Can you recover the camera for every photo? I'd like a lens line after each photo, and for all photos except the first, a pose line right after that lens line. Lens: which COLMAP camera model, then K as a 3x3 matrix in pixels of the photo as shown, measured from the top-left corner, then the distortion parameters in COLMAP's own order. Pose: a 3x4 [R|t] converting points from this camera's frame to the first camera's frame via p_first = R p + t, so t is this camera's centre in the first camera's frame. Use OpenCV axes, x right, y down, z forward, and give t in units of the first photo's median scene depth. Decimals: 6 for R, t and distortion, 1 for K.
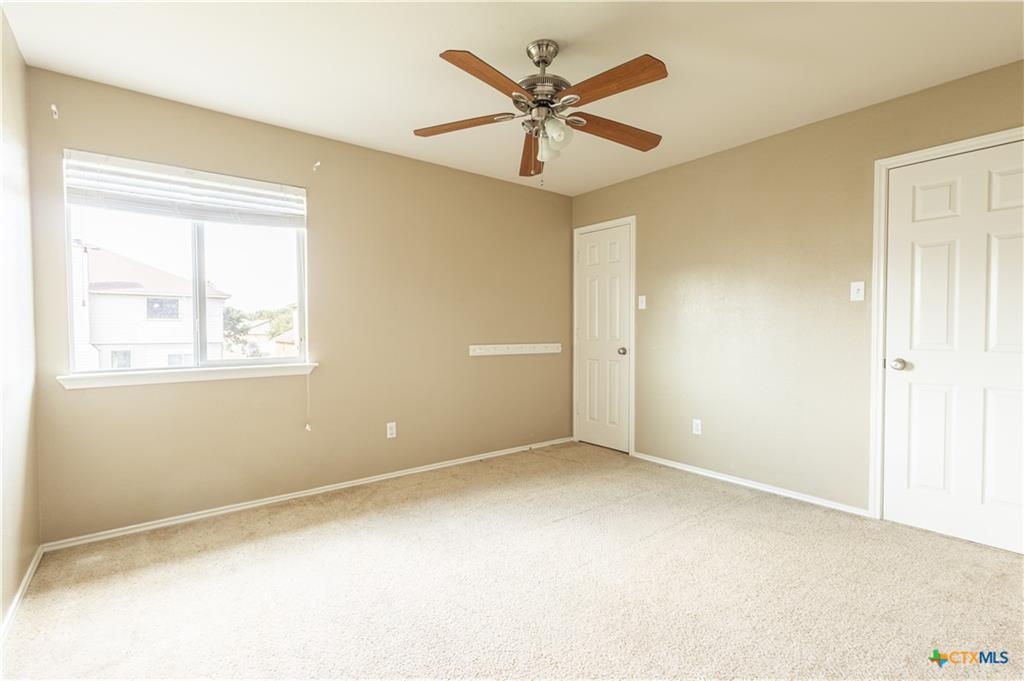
lens RADIAL K [[476.3, 0, 512.0], [0, 476.3, 340.5], [0, 0, 1]] dist [0.007979, 0.000024]
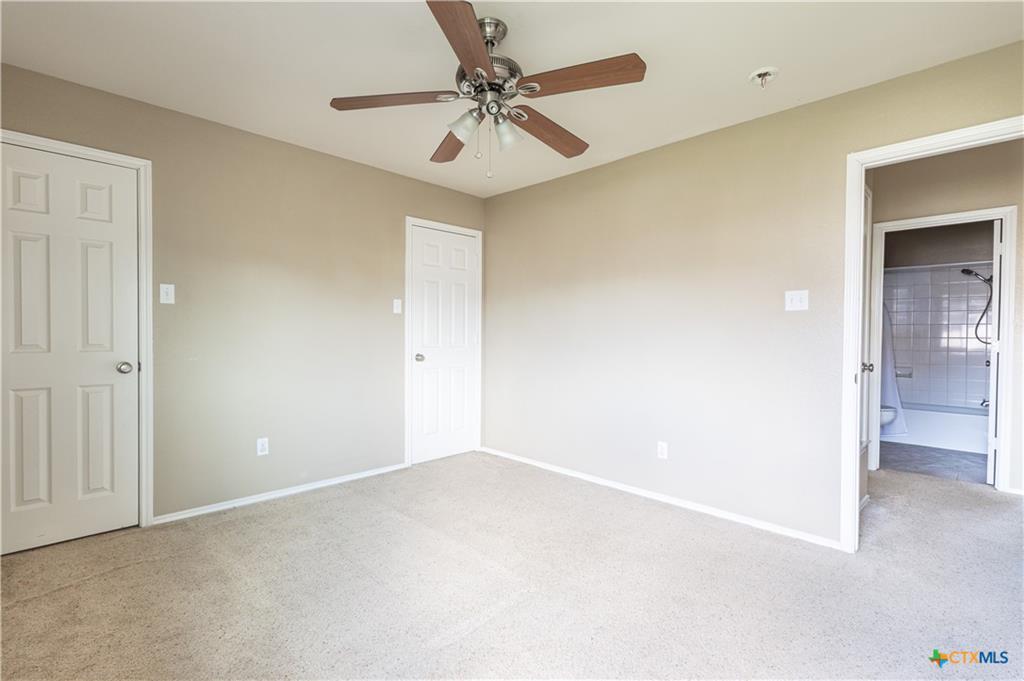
lens RADIAL K [[476.3, 0, 512.0], [0, 476.3, 340.5], [0, 0, 1]] dist [0.007979, 0.000024]
pose [[-0.120168, -0.013946, 0.992656, -0.540920], [0.017477, 0.999717, 0.016161, -0.017545], [-0.992600, 0.019291, -0.119890, 0.679024]]
